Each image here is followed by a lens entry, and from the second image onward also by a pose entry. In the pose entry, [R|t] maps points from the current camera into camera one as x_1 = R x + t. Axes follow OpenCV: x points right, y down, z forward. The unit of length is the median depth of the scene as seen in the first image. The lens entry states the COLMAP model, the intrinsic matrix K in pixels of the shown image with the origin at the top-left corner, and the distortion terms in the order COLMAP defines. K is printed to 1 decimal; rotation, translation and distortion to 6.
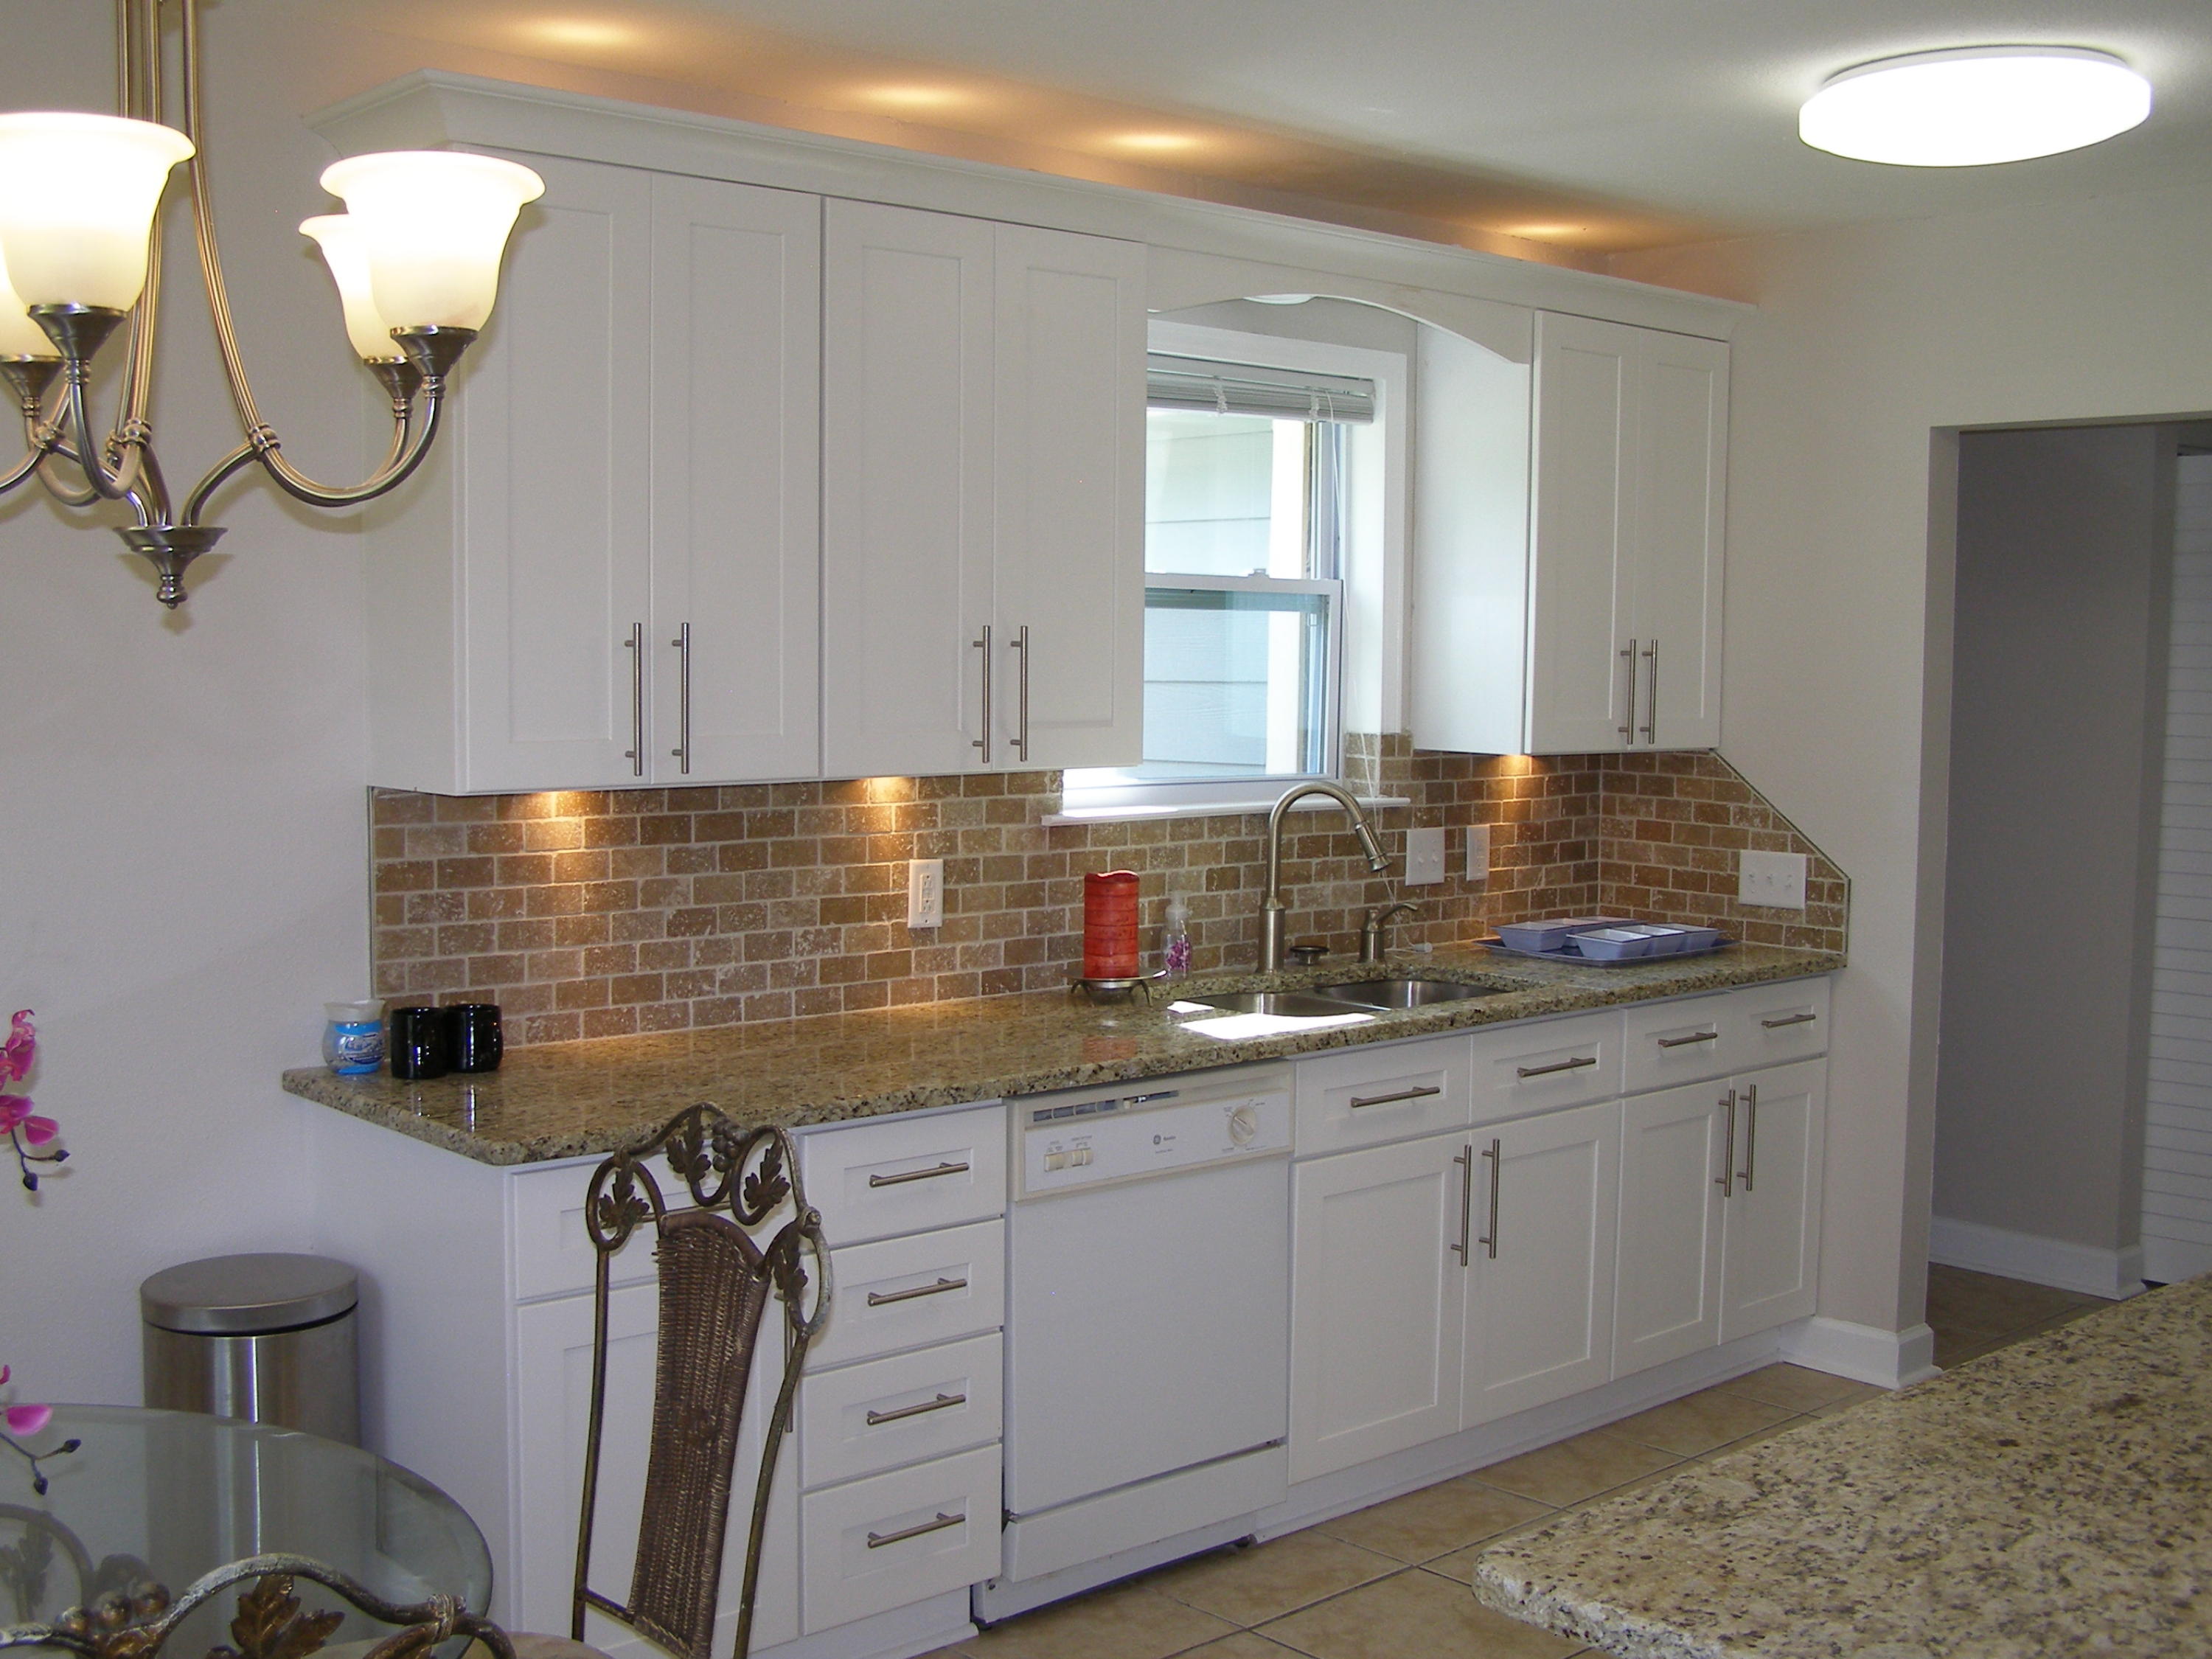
lens RADIAL K [[2470.0, 0, 1039.6], [0, 2470.0, 842.2], [0, 0, 1]] dist [-0.126251, 0.000000]
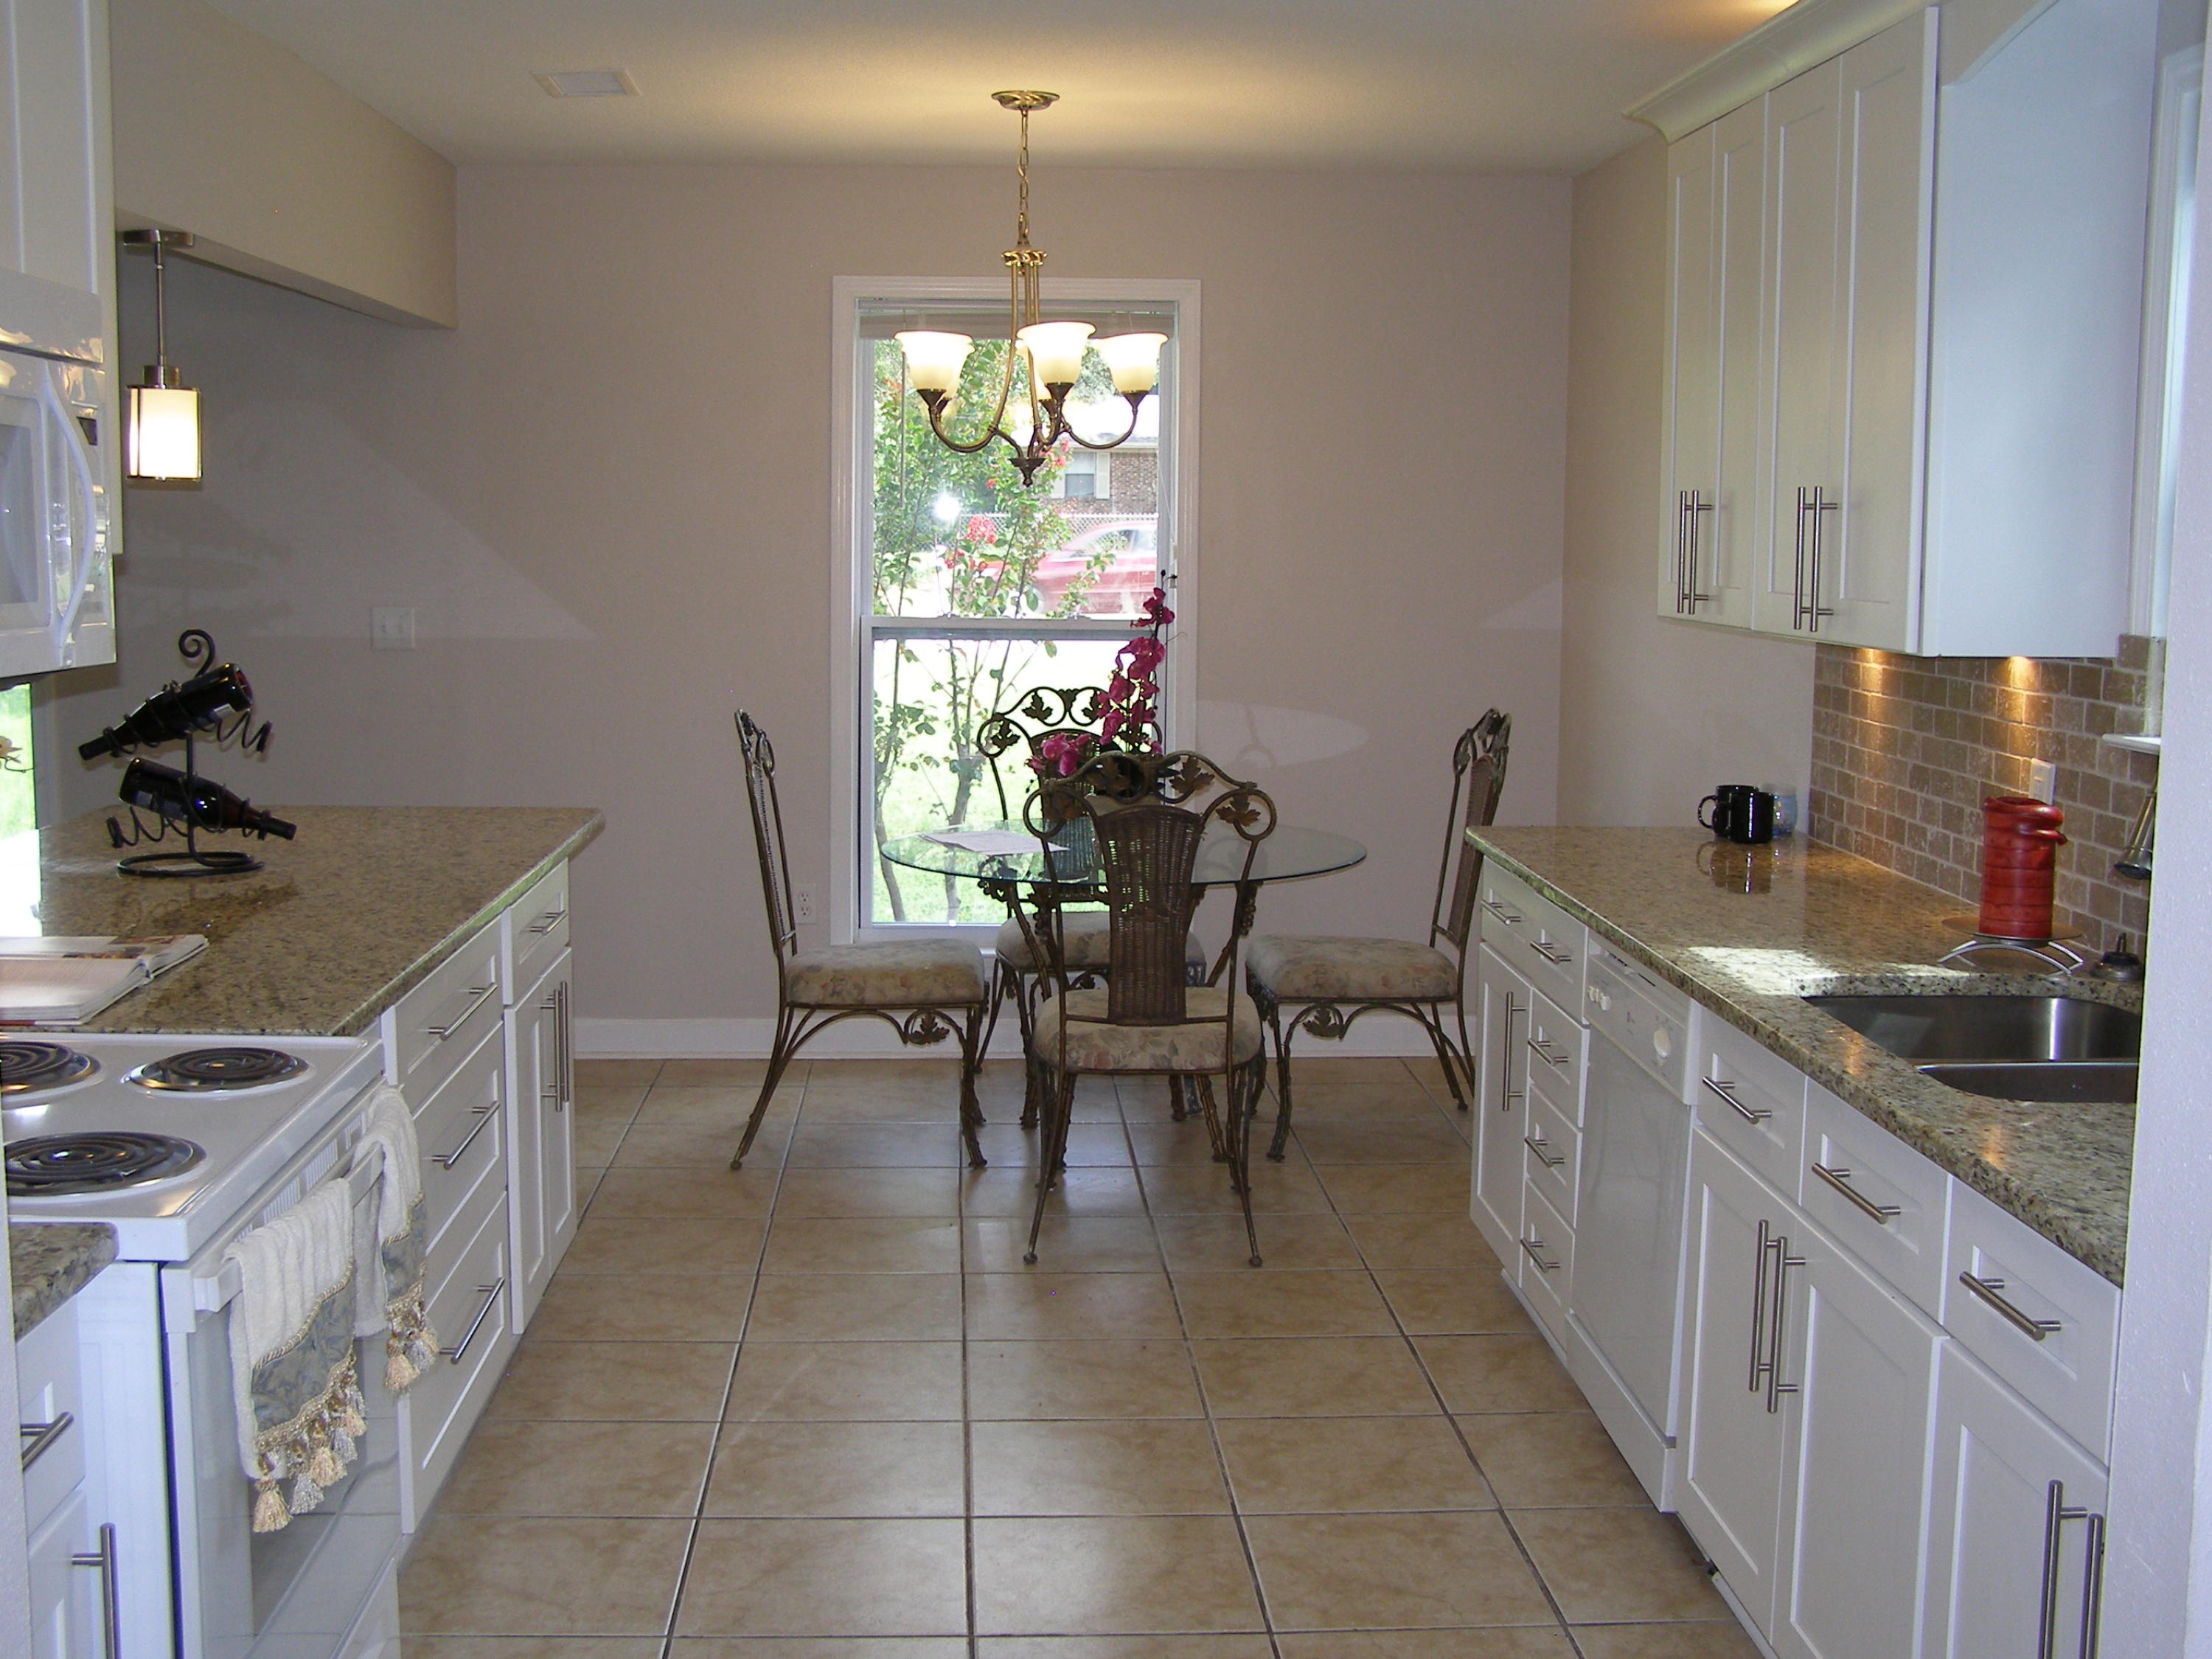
lens RADIAL K [[2470.0, 0, 1103.5], [0, 2470.0, 839.1], [0, 0, 1]] dist [-0.126251, 0.000000]
pose [[-0.612820, 0.083193, -0.785831, 0.850971], [-0.086140, 0.981484, 0.171081, -0.085530], [0.785514, 0.172533, -0.594307, 1.294204]]
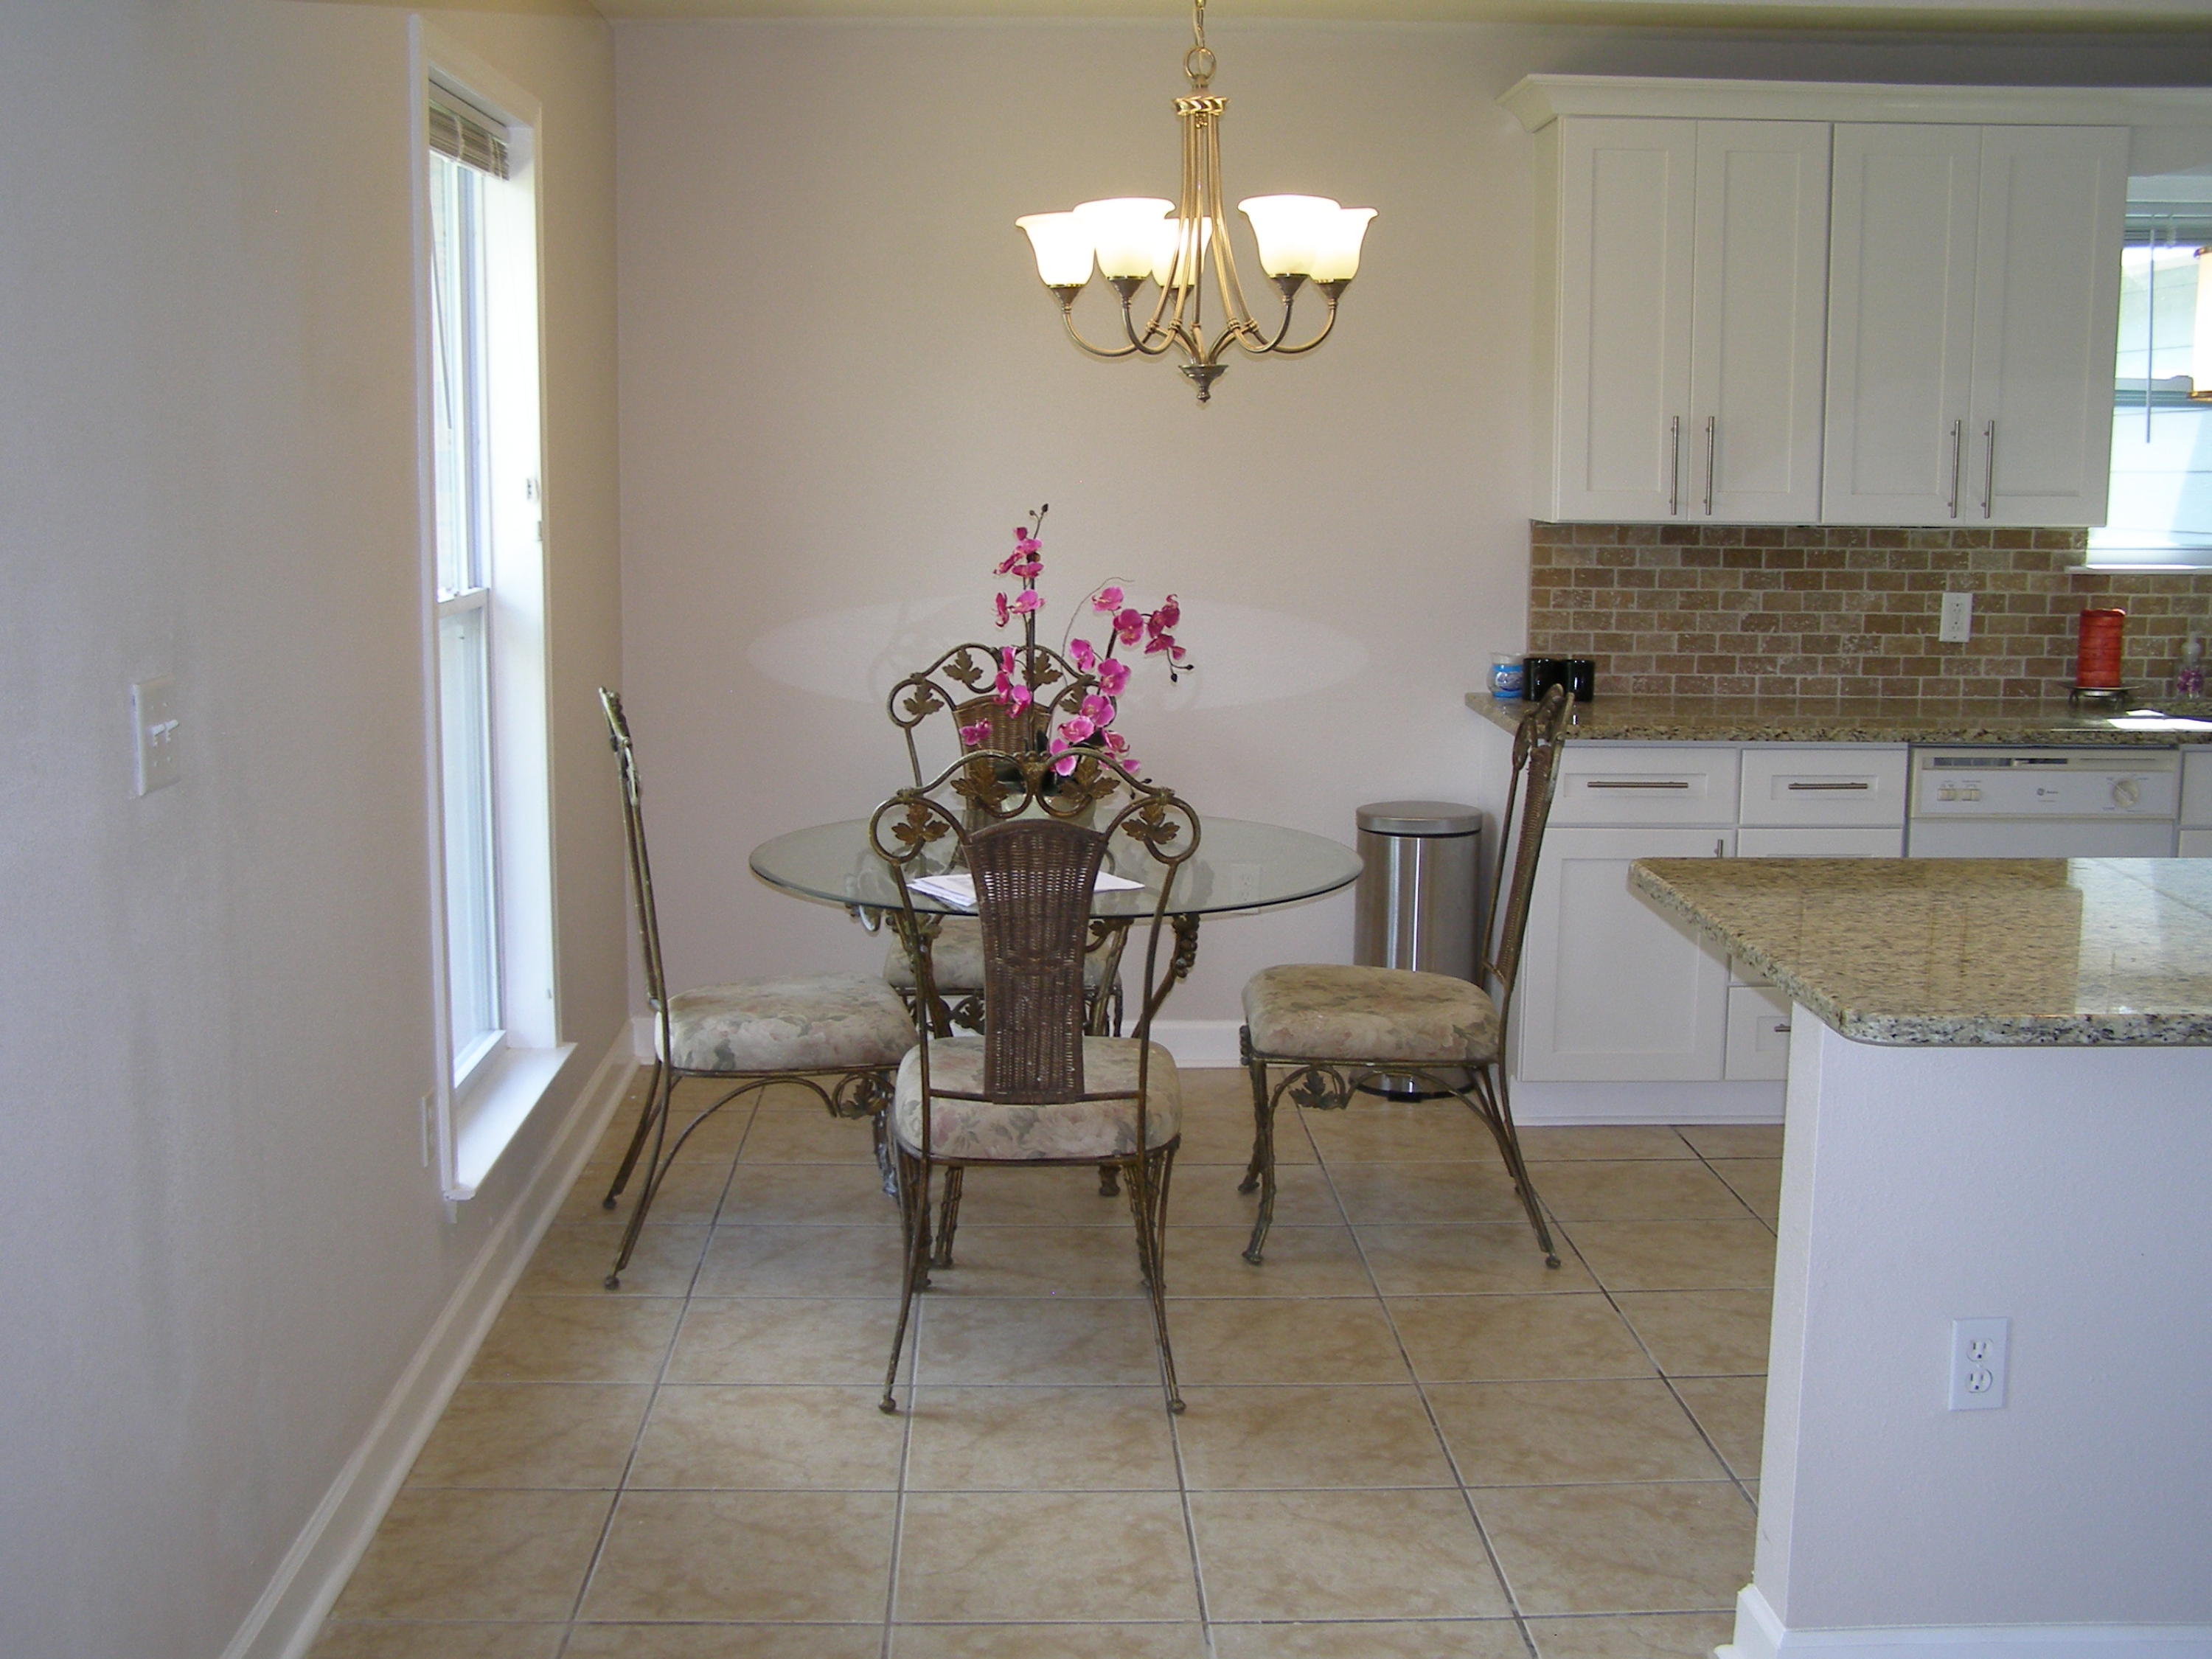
lens RADIAL K [[2470.0, 0, 1103.6], [0, 2470.0, 825.4], [0, 0, 1]] dist [-0.126251, 0.000000]
pose [[0.782211, 0.093567, -0.615948, 0.440171], [-0.049623, 0.994874, 0.088110, 0.041857], [0.621035, -0.038356, 0.782844, -0.367575]]
